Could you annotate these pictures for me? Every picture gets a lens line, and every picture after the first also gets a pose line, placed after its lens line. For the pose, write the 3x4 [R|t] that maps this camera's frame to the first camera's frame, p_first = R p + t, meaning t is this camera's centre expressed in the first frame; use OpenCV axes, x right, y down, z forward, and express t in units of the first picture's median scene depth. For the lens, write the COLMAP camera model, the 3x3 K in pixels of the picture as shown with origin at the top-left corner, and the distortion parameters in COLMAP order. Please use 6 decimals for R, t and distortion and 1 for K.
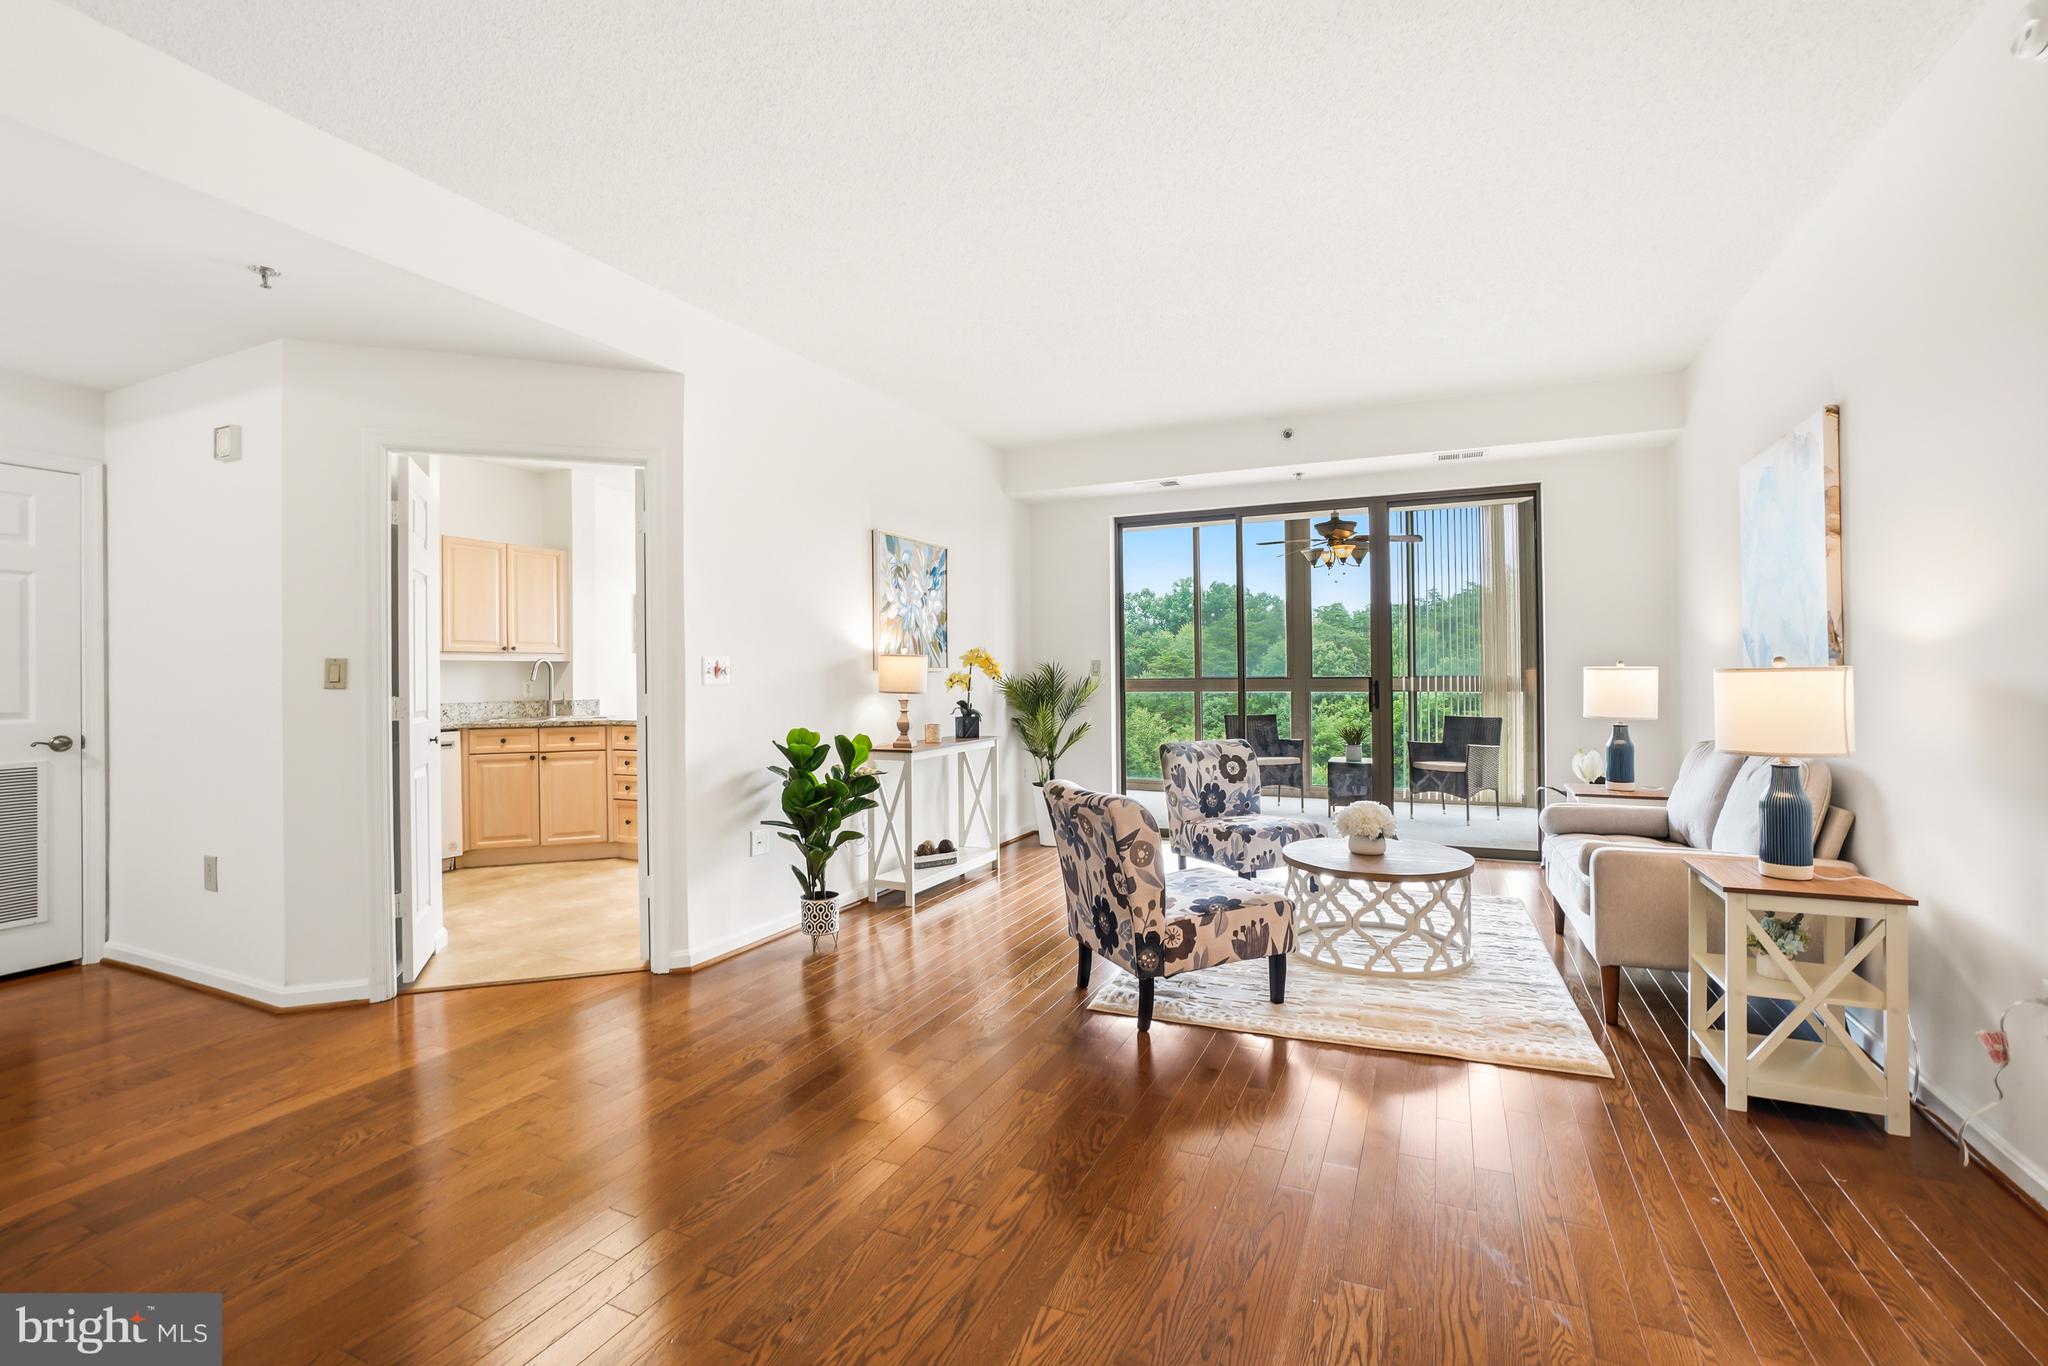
lens RADIAL K [[905.7, 0, 1024.0], [0, 905.7, 683.0], [0, 0, 1]] dist [-0.015583, 0.016331]
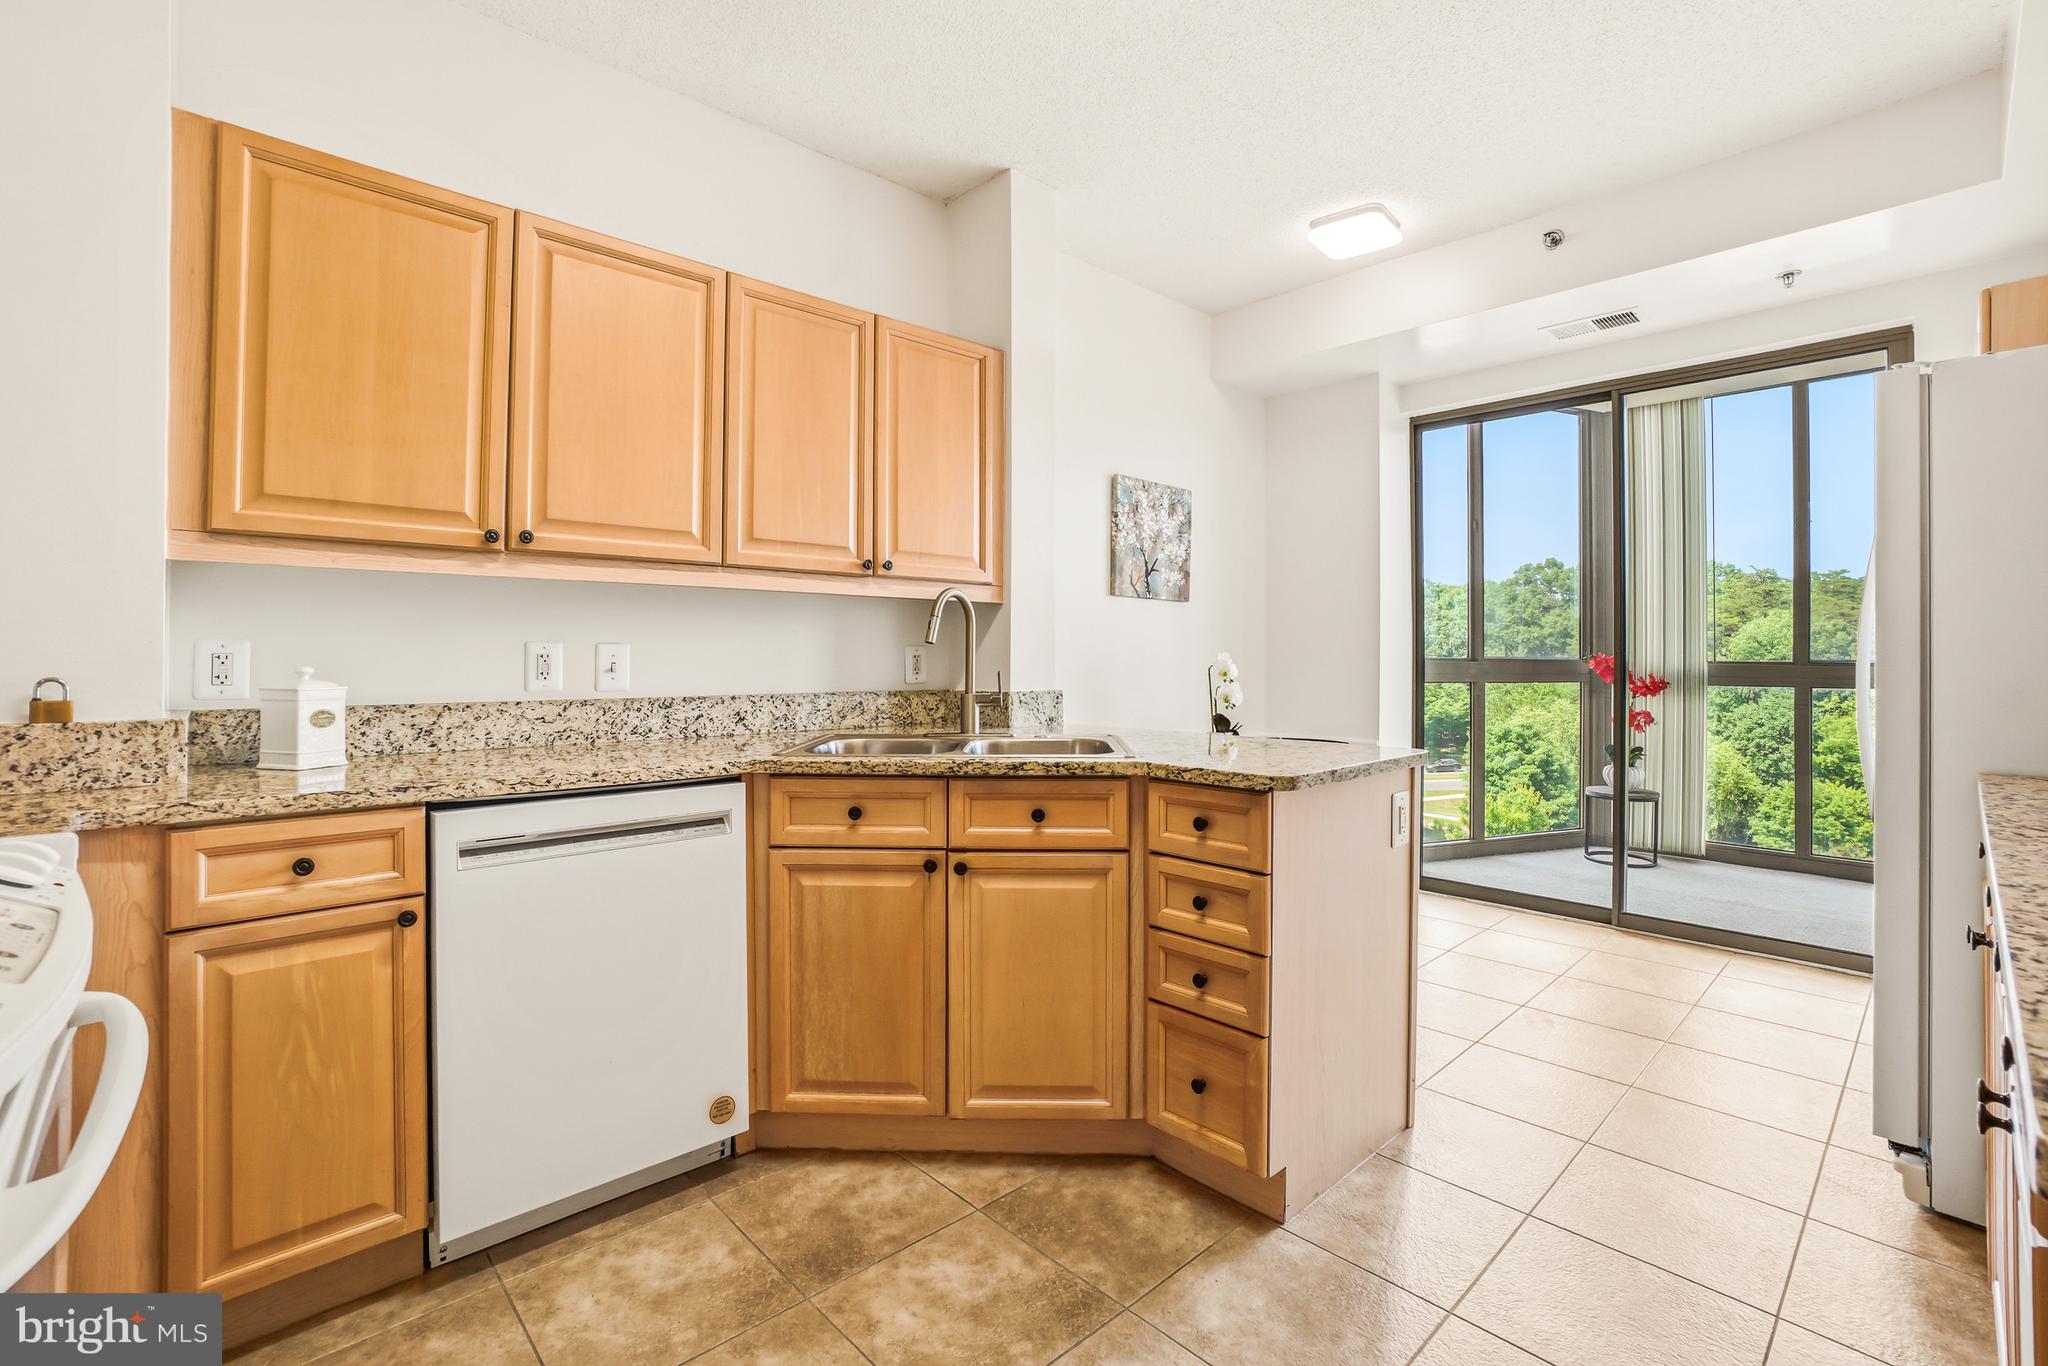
lens RADIAL K [[920.1, 0, 1056.2], [0, 920.1, 648.7], [0, 0, 1]] dist [-0.000060, 0.000382]
pose [[0.942527, 0.008191, -0.334030, -0.380311], [-0.014039, 0.999787, -0.015097, 0.005622], [0.333836, 0.018919, 0.942441, 0.679811]]
